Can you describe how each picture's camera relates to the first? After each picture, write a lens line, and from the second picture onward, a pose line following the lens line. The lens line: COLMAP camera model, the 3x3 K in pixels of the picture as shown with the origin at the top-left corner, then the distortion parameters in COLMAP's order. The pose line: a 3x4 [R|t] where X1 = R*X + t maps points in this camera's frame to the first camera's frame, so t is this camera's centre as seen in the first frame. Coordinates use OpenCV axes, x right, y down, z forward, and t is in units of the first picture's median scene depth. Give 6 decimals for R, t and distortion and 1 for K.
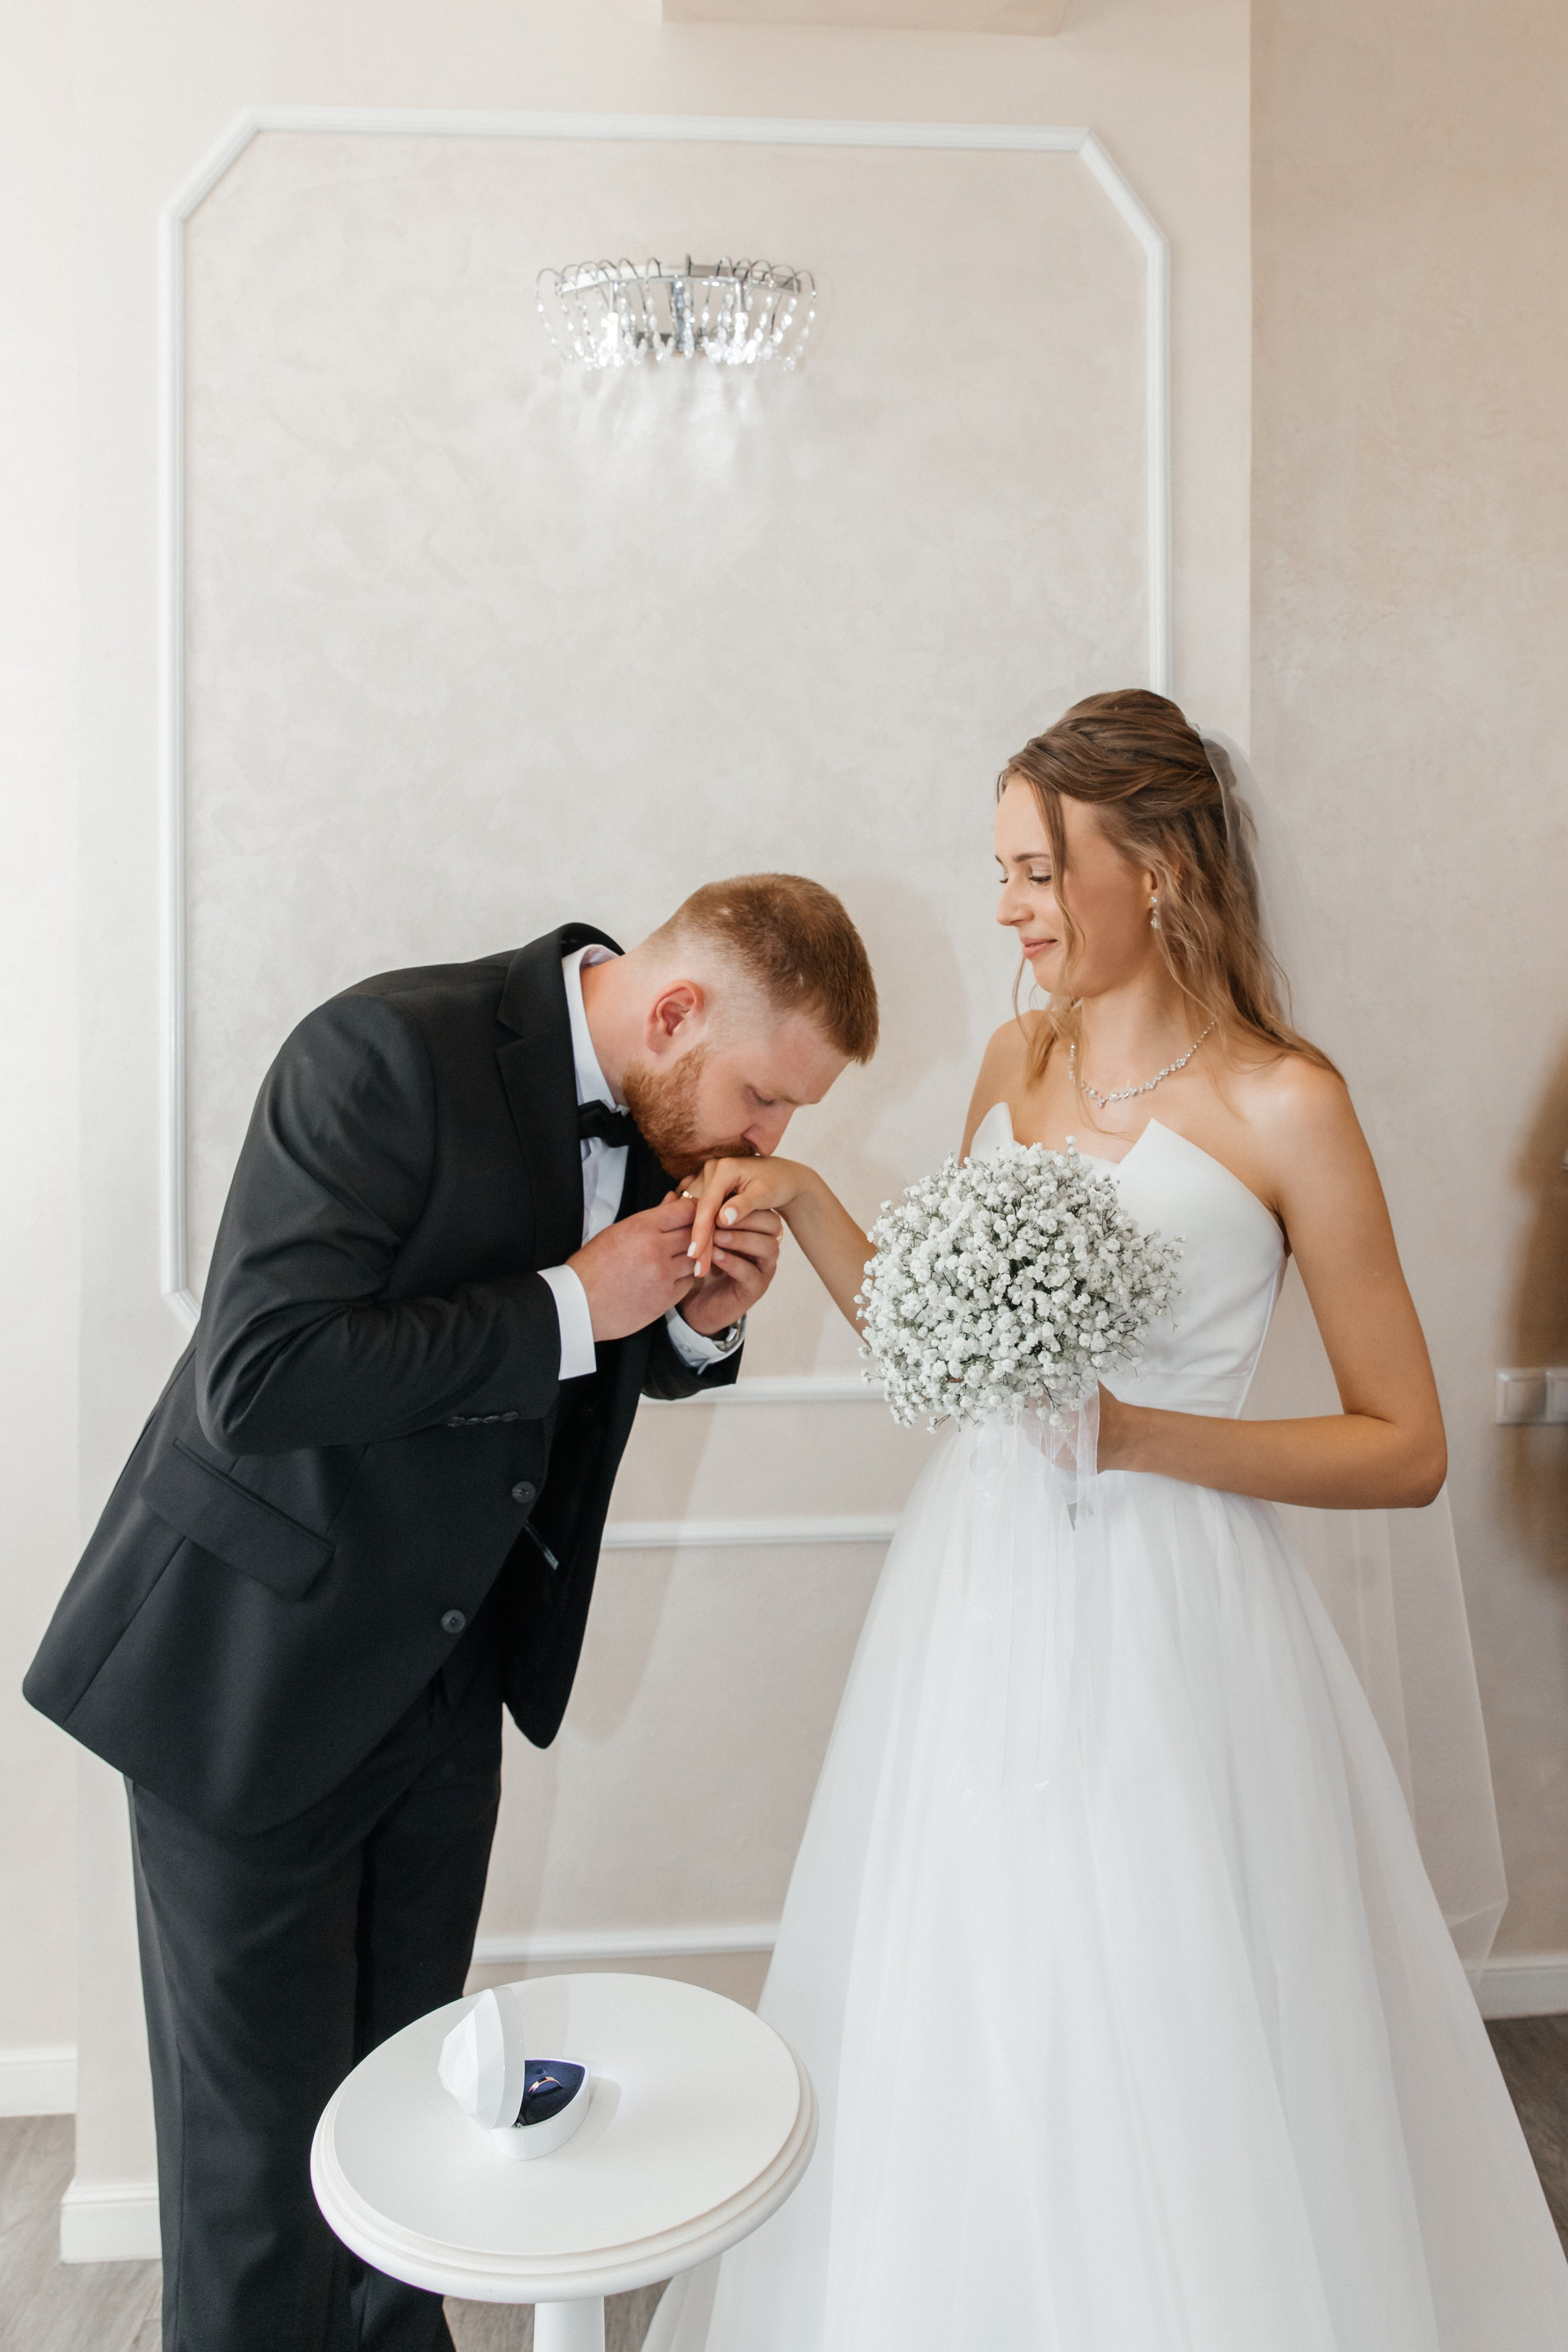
lens RADIAL K [[1677.0, 0, 771.4], [0, 1677.0, 1088.5], [0, 0, 1]] dist [-0.009948, -0.002357]
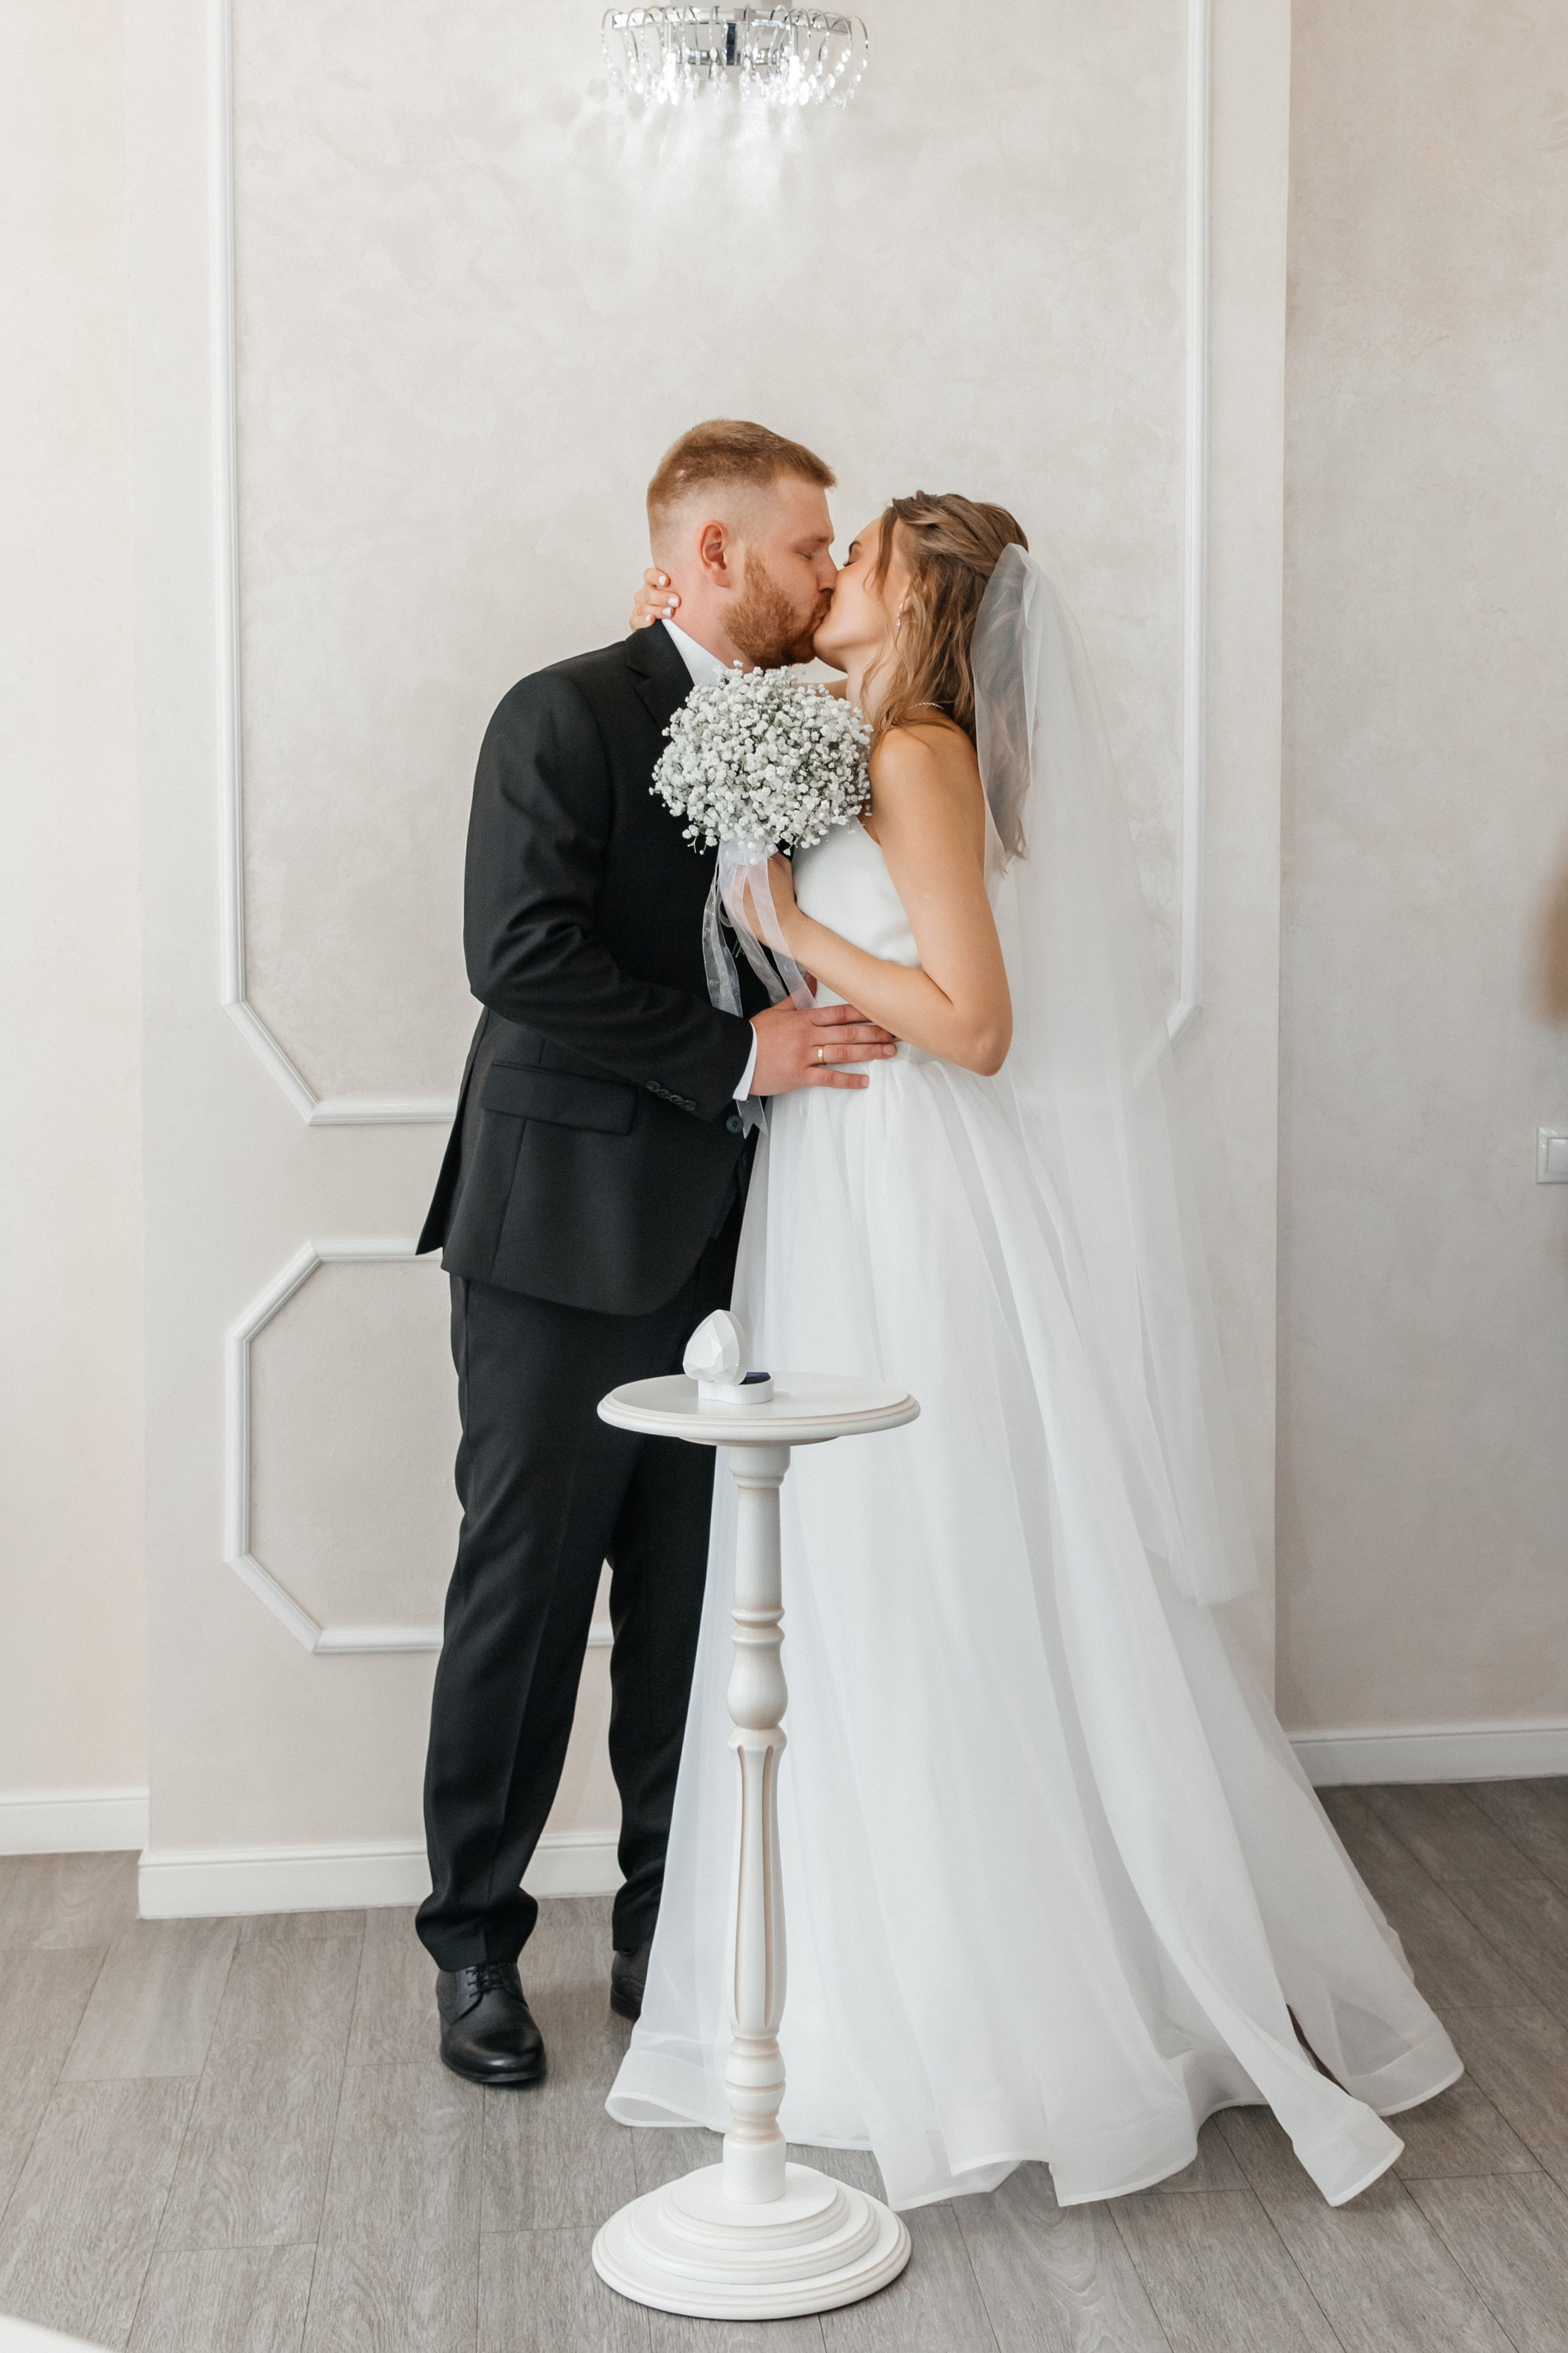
lens RADIAL K [[3124.5, 0, 802.6], [0, 3124.5, 1172.9], [0, 0, 1]] dist [-0.021843, 0.000000]
pose [[0.997879, 0.003834, 0.064983, -0.128092], [-0.007412, 0.998464, 0.054913, 0.113525], [-0.064673, -0.055278, 0.996374, -0.904632]]
